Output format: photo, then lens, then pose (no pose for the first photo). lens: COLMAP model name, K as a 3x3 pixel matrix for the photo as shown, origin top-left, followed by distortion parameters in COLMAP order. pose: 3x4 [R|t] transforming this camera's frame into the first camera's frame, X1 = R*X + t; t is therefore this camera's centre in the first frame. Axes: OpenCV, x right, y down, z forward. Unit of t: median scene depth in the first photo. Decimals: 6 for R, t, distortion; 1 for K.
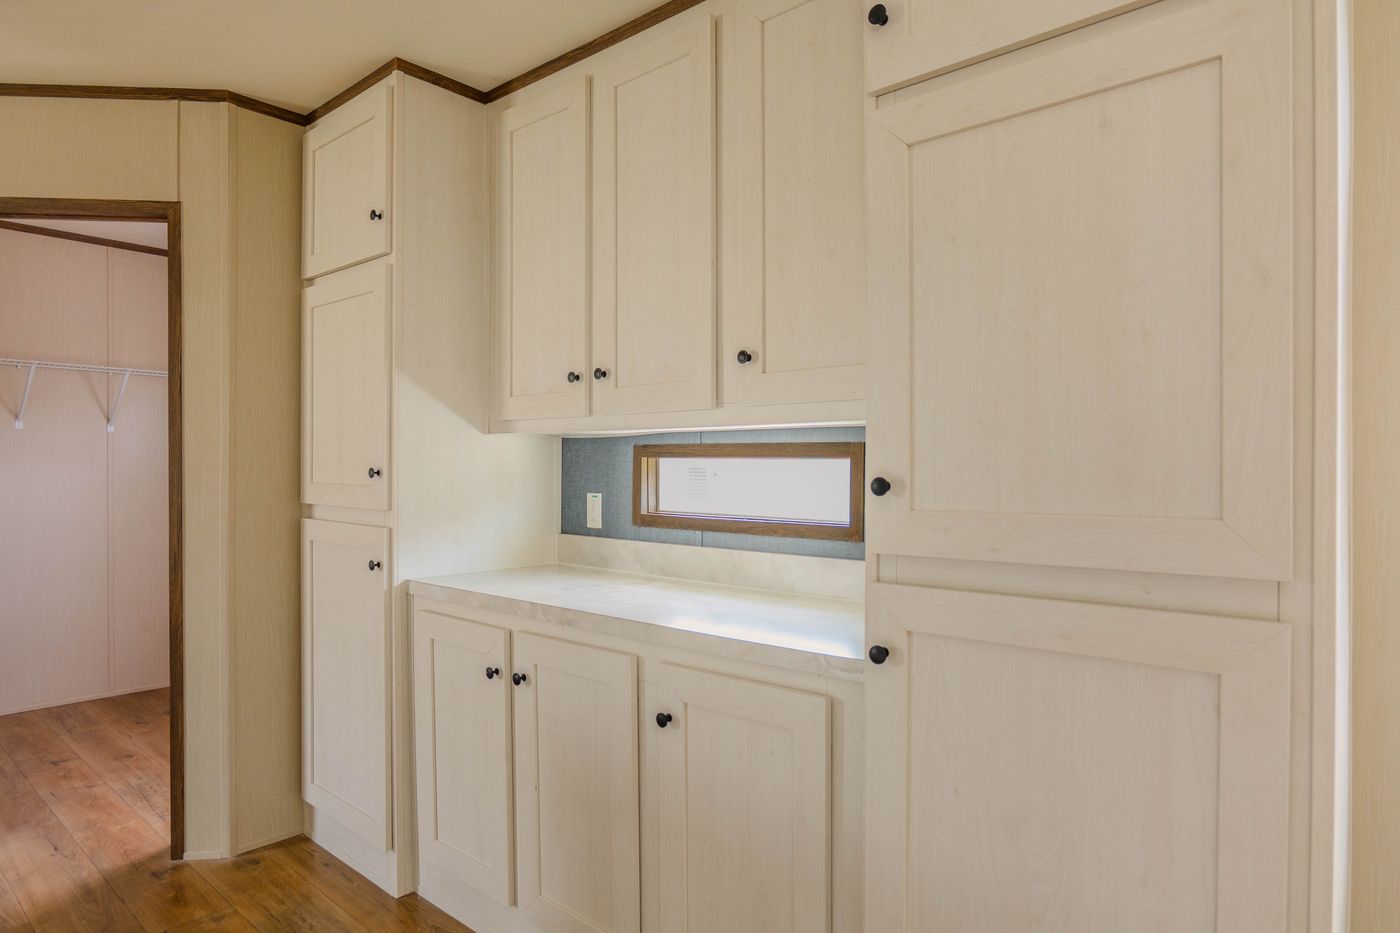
lens RADIAL K [[815.3, 0, 700.2], [0, 815.3, 469.3], [0, 0, 1]] dist [-0.045266, 0.030060]
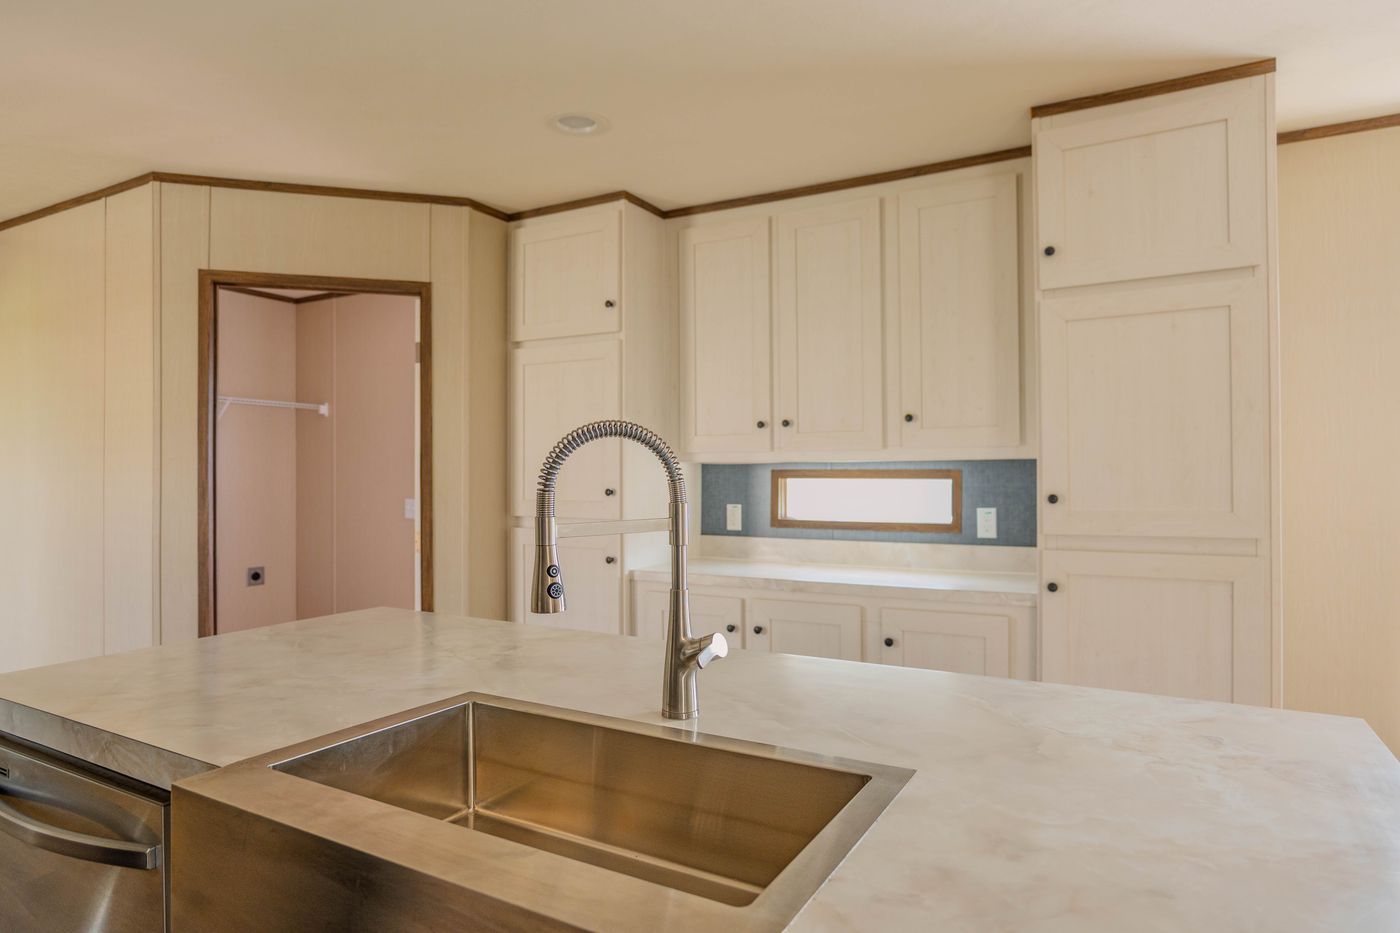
lens RADIAL K [[816.7, 0, 696.4], [0, 816.7, 471.3], [0, 0, 1]] dist [-0.044522, 0.031110]
pose [[0.979083, -0.007761, 0.203311, -0.521897], [0.008967, 0.999947, -0.005008, -0.022391], [-0.203261, 0.006726, 0.979101, -0.367570]]
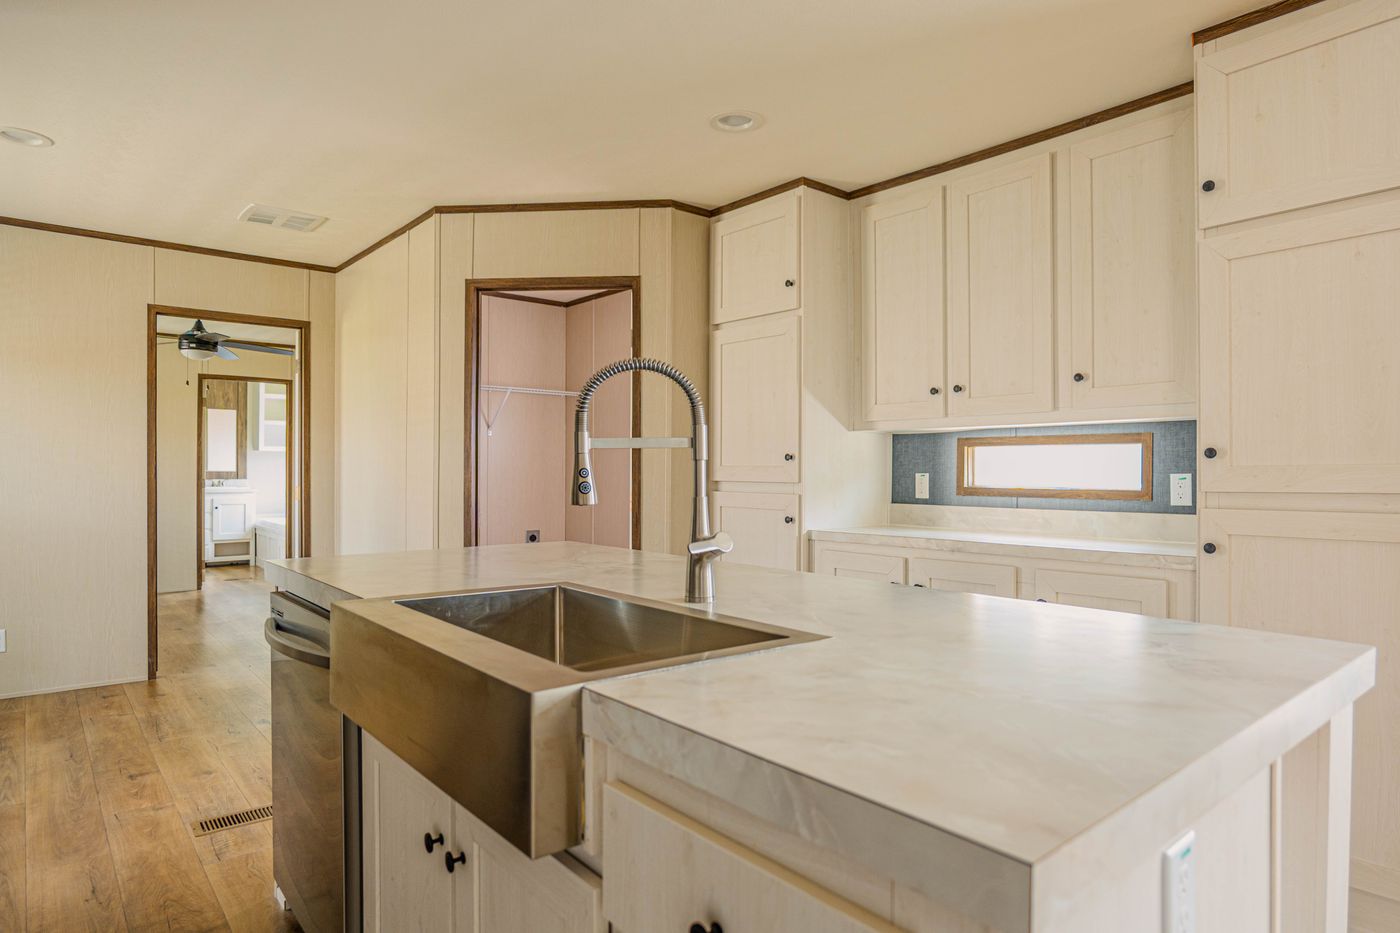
lens RADIAL K [[816.7, 0, 696.4], [0, 816.7, 471.3], [0, 0, 1]] dist [-0.044522, 0.031110]
pose [[0.987145, -0.002471, -0.159810, -0.320399], [0.001727, 0.999987, -0.004791, 0.035579], [0.159820, 0.004454, 0.987136, -0.484392]]
